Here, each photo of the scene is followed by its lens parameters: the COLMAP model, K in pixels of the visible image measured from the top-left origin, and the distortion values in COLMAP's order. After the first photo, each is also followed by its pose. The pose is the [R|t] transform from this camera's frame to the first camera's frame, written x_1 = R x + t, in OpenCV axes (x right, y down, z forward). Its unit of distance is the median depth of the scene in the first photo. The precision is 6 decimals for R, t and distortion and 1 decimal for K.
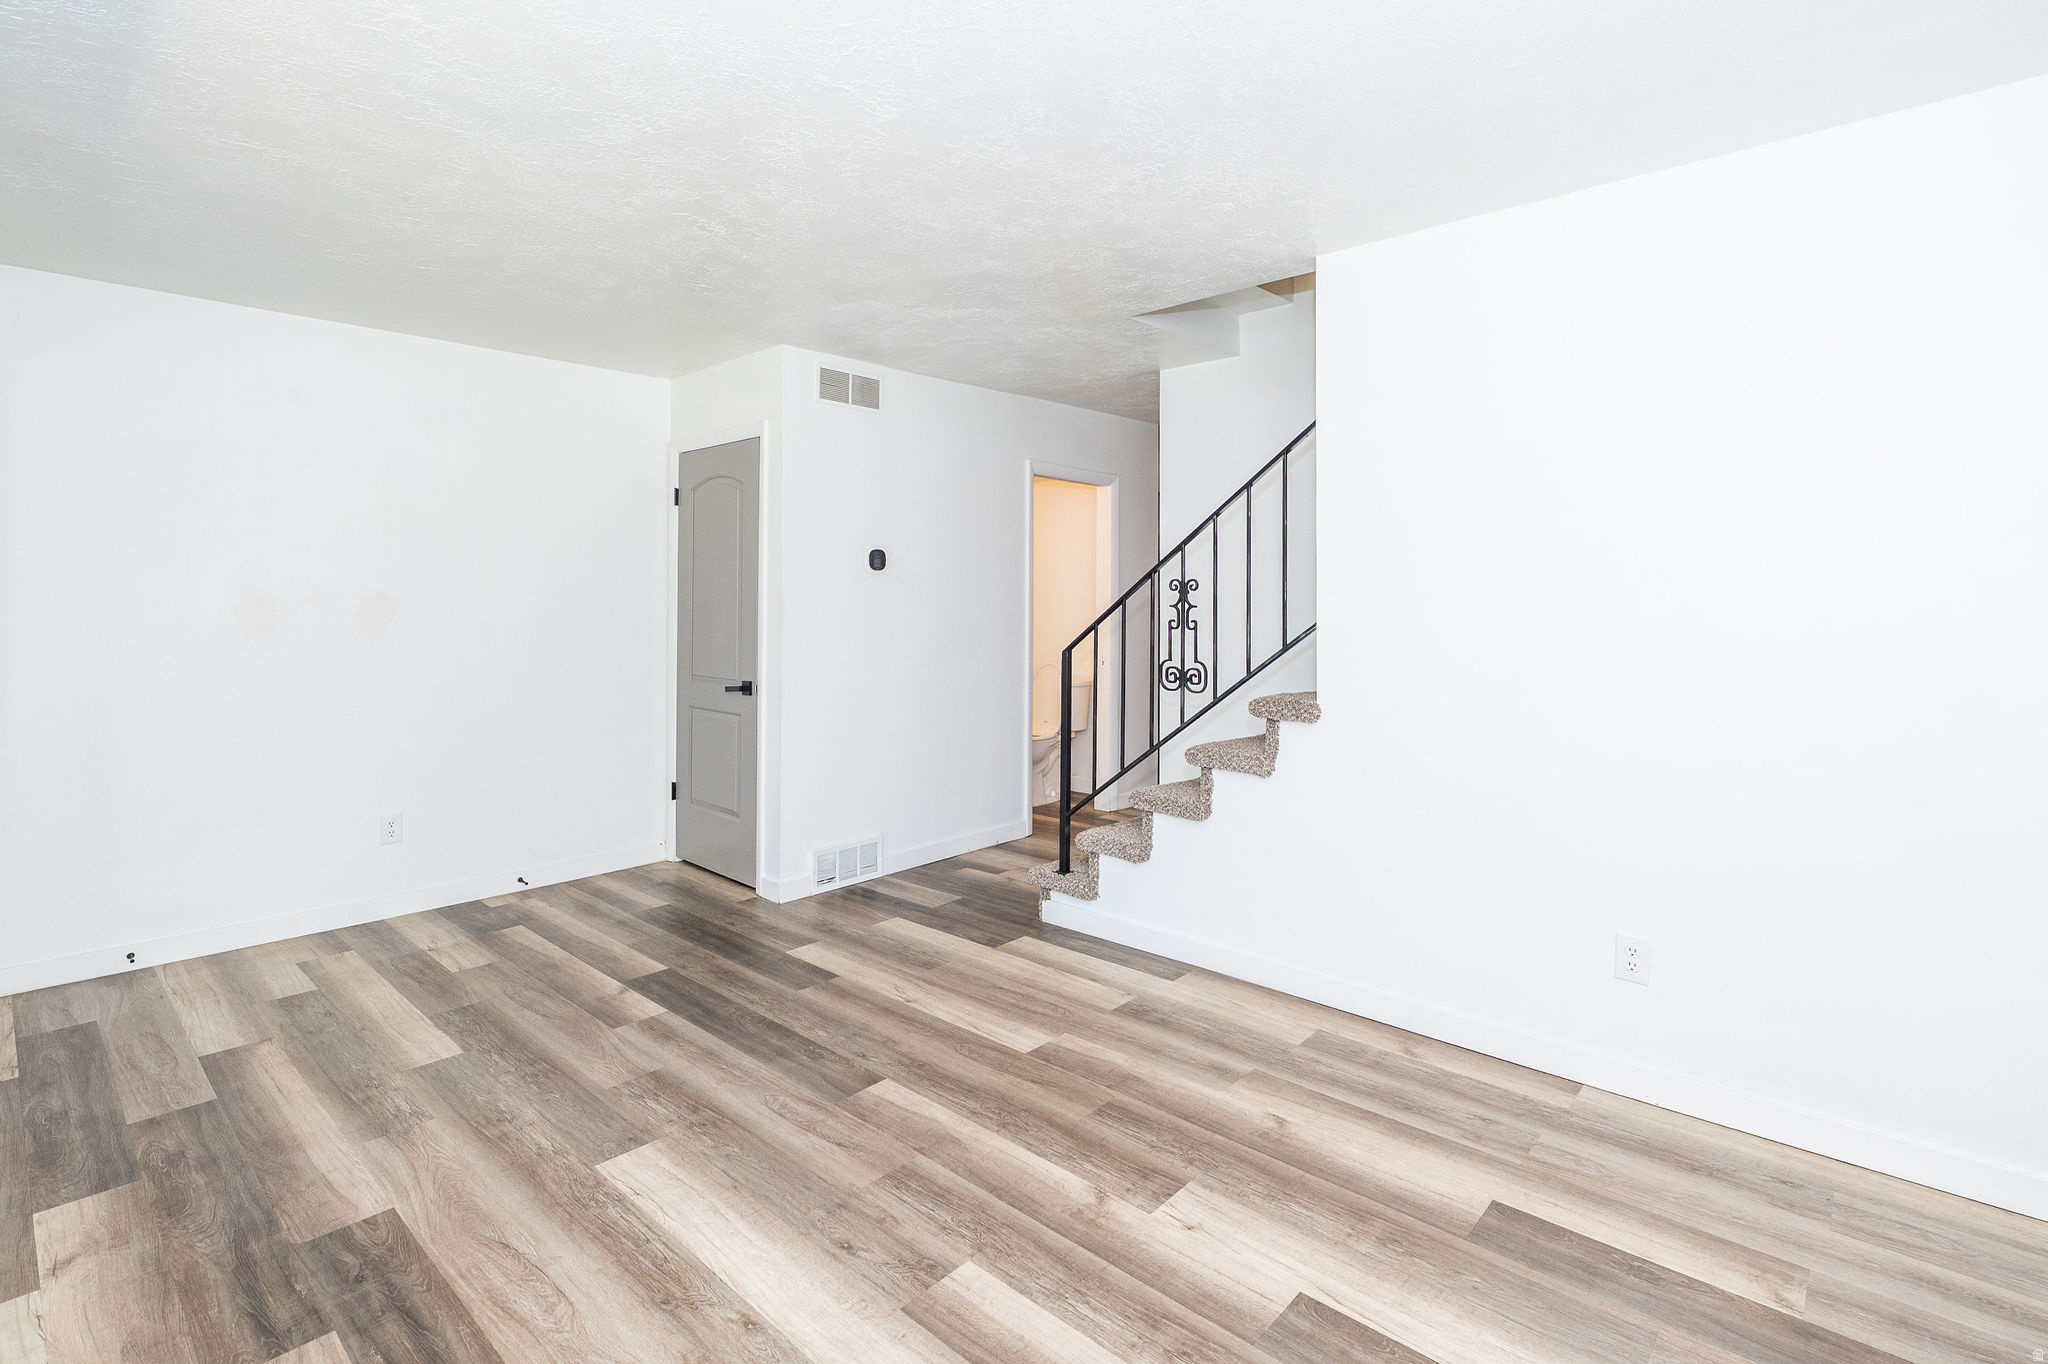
lens RADIAL K [[959.6, 0, 1018.7], [0, 959.6, 586.3], [0, 0, 1]] dist [-0.010405, -0.001043]
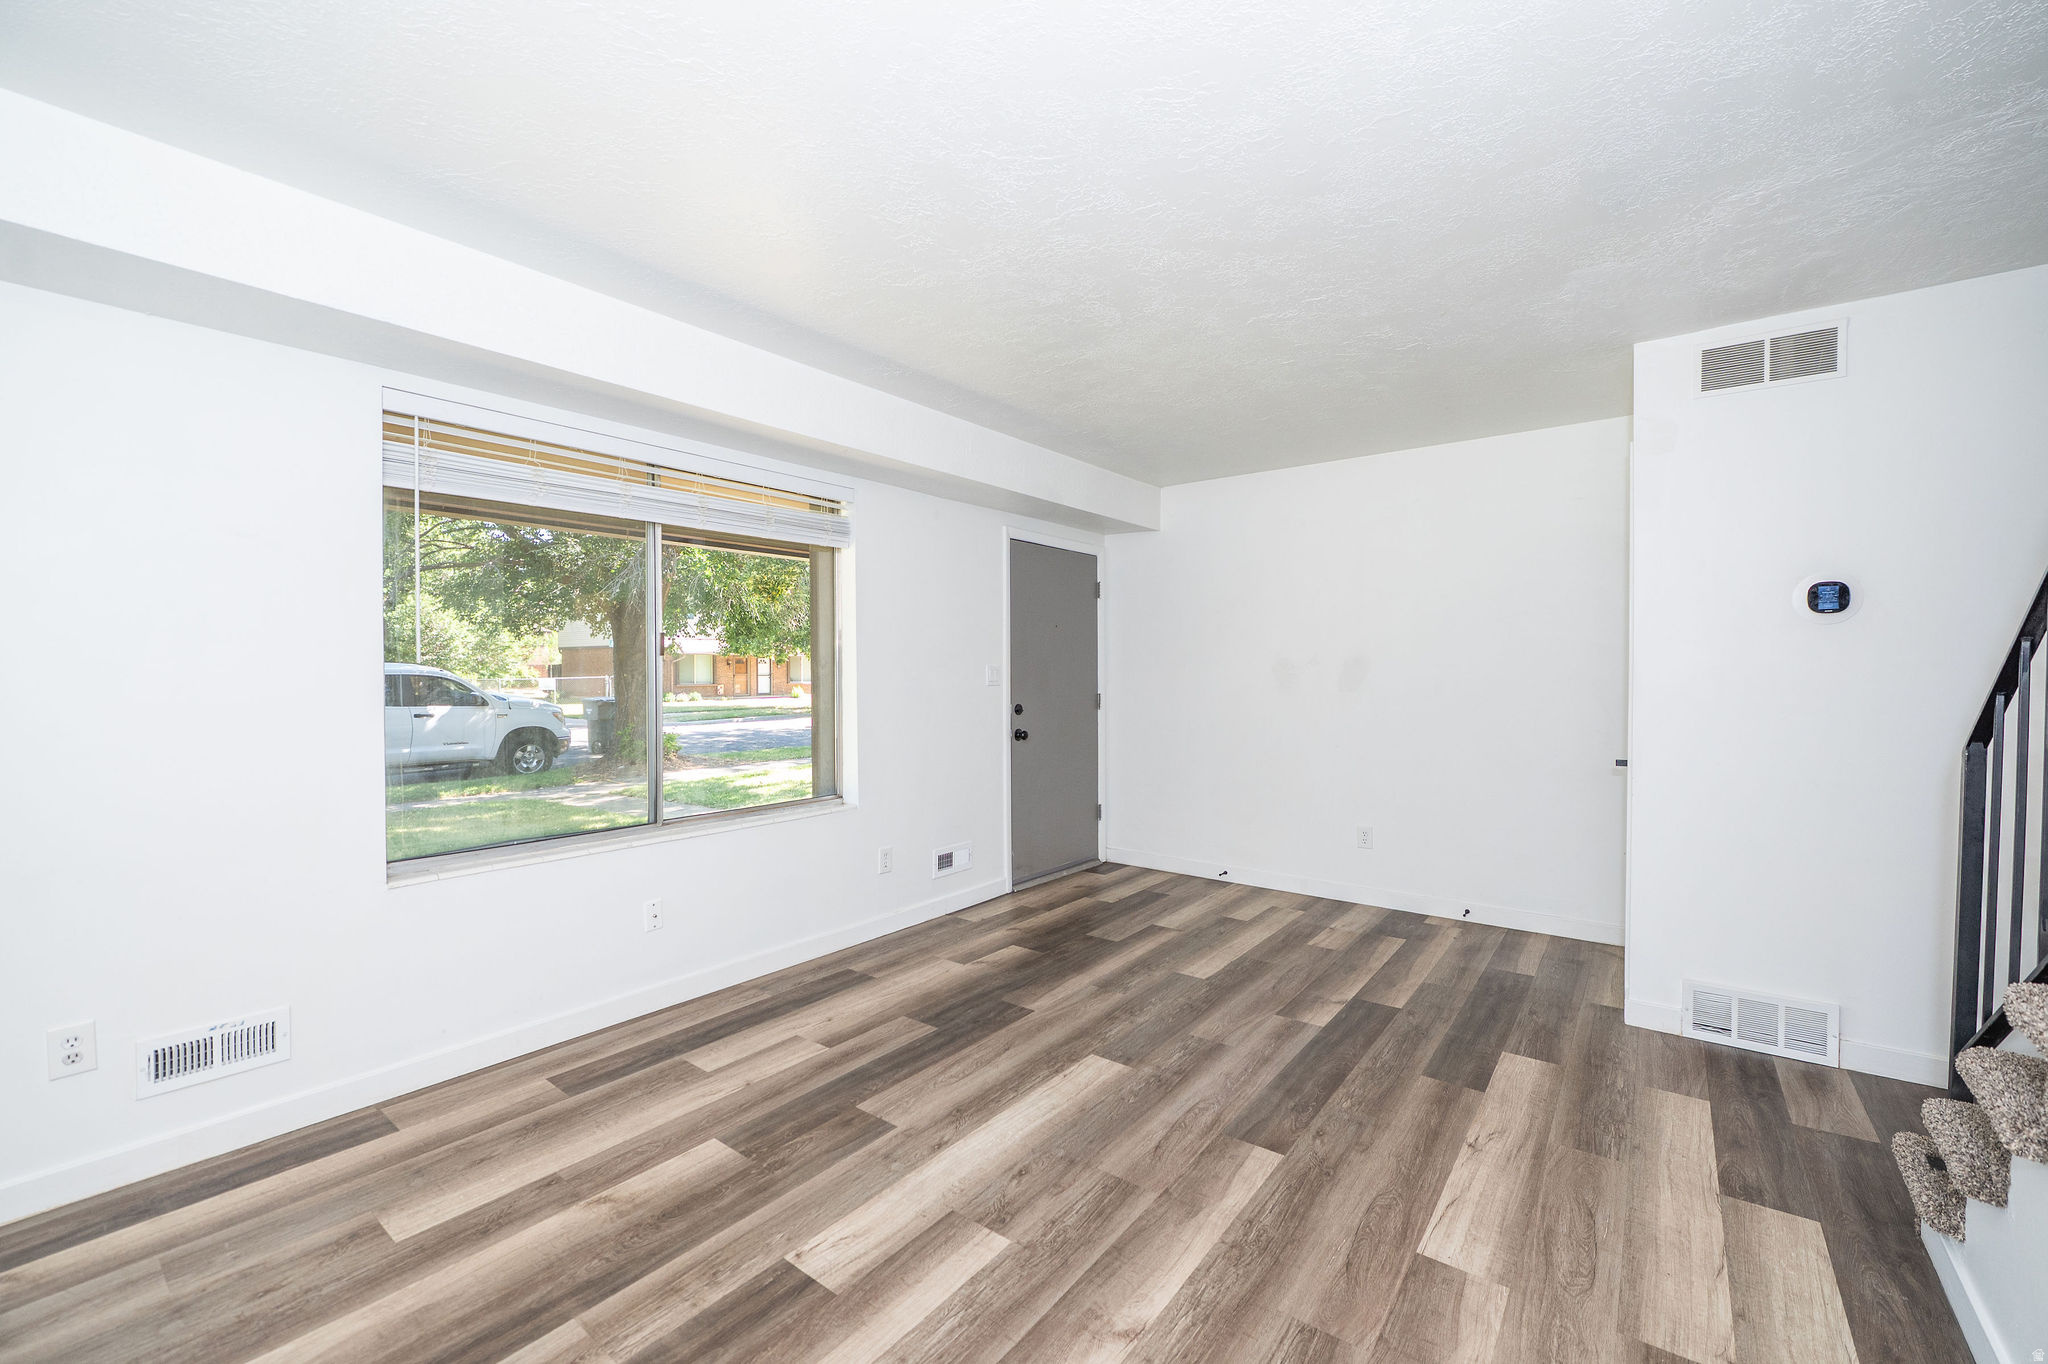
lens RADIAL K [[823.6, 0, 1031.9], [0, 823.6, 678.1], [0, 0, 1]] dist [-0.012534, -0.000920]
pose [[0.089011, 0.008205, -0.995997, 0.635951], [0.015265, 0.999837, 0.009601, 0.026083], [0.995914, -0.016058, 0.088871, 0.670024]]
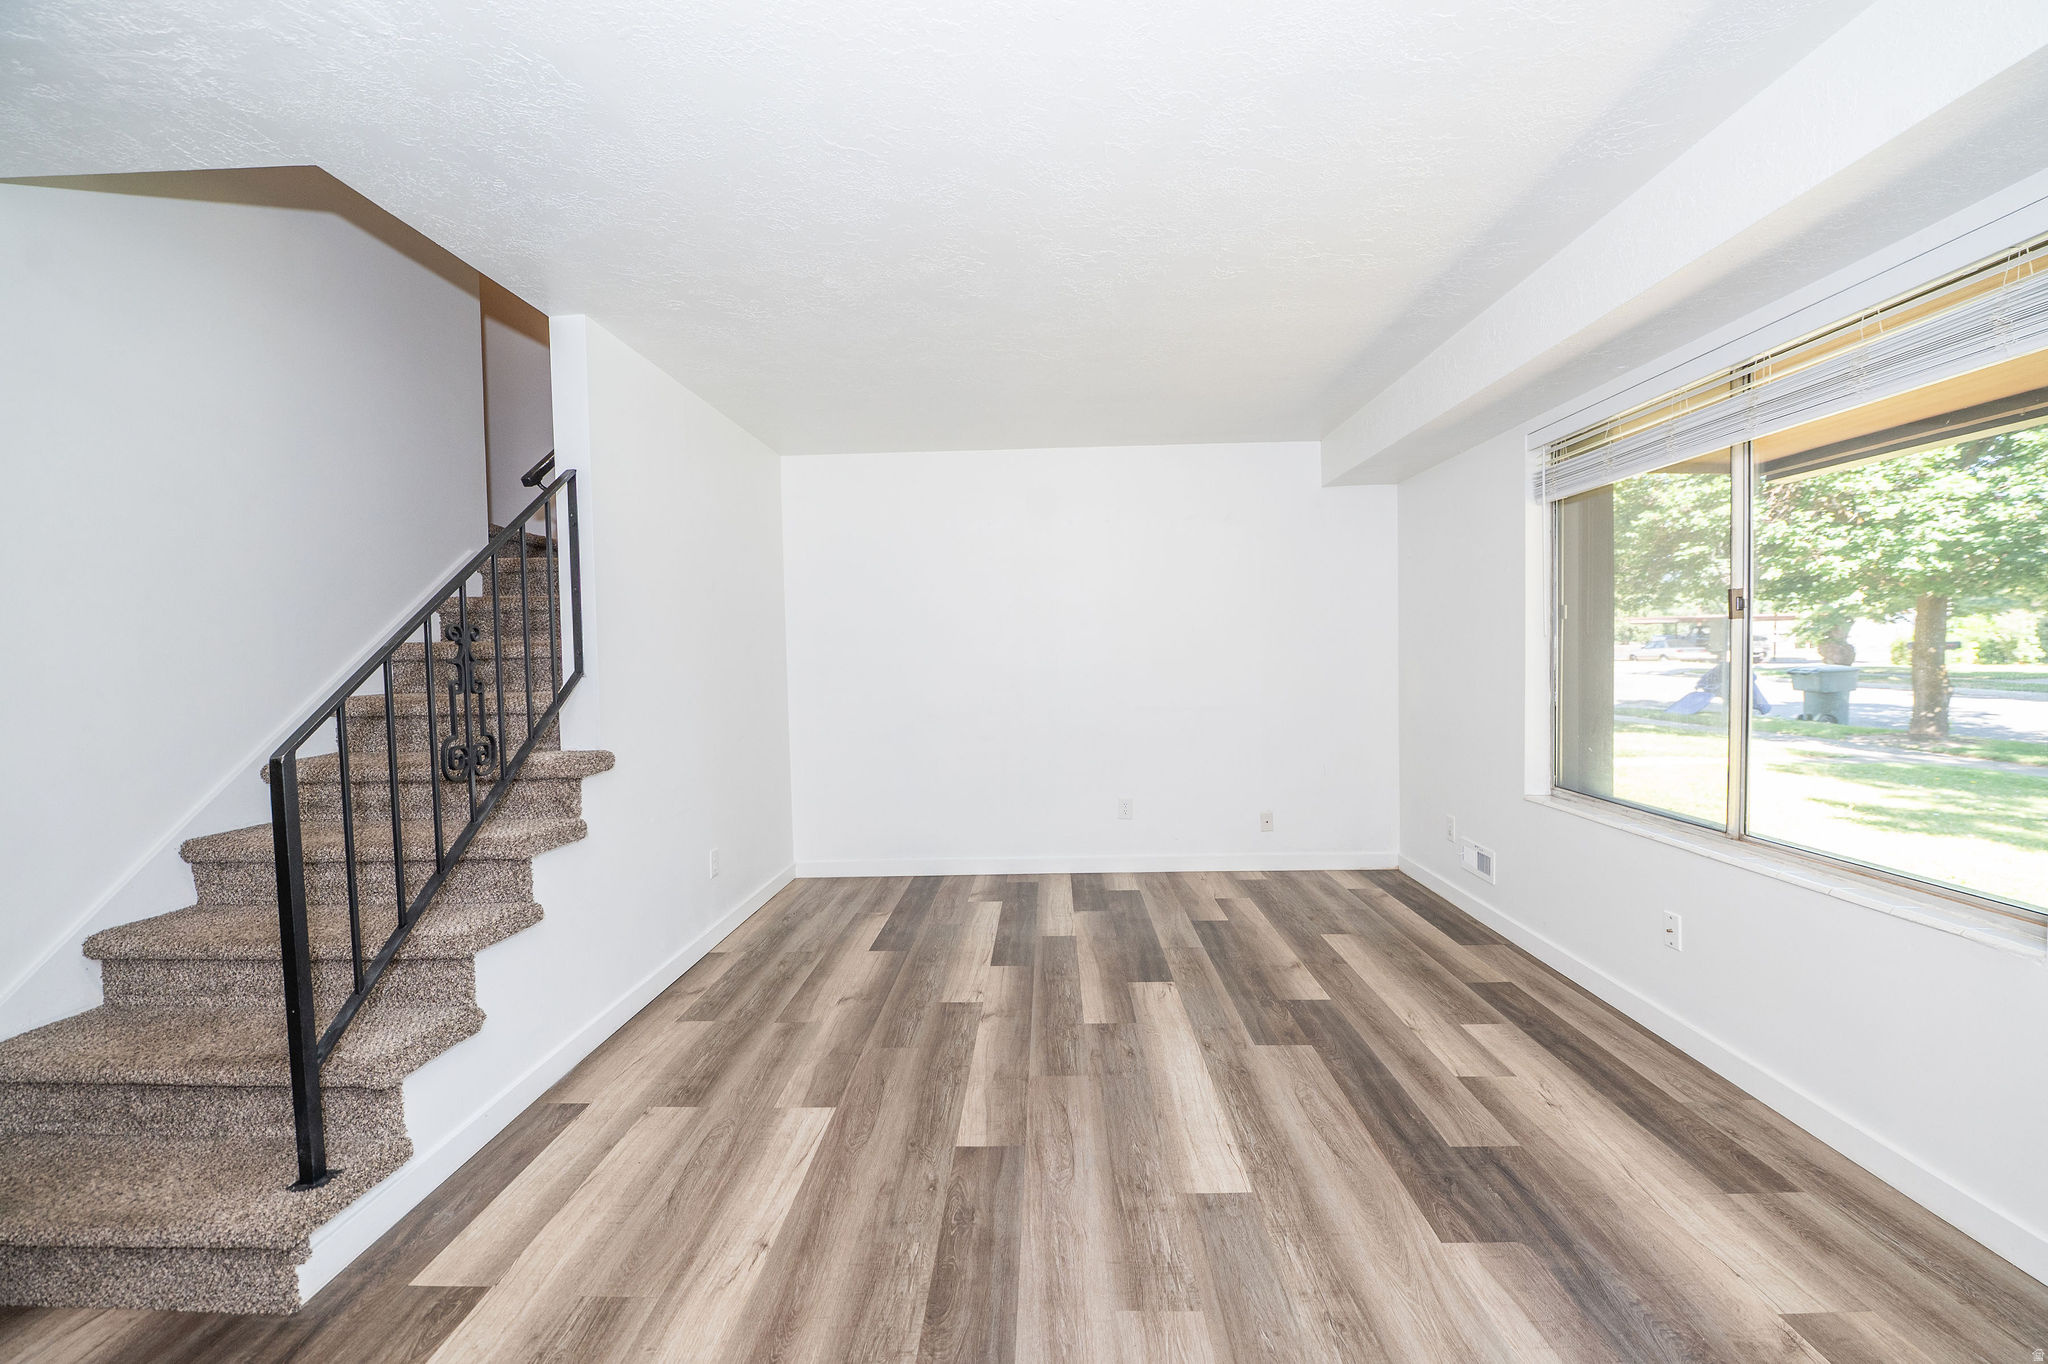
lens RADIAL K [[819.8, 0, 1031.8], [0, 819.8, 684.1], [0, 0, 1]] dist [-0.010604, -0.000322]
pose [[-0.659409, -0.015664, 0.751622, -0.773078], [0.012399, 0.999420, 0.031706, 0.030558], [-0.751683, 0.030226, -0.658832, 1.433529]]
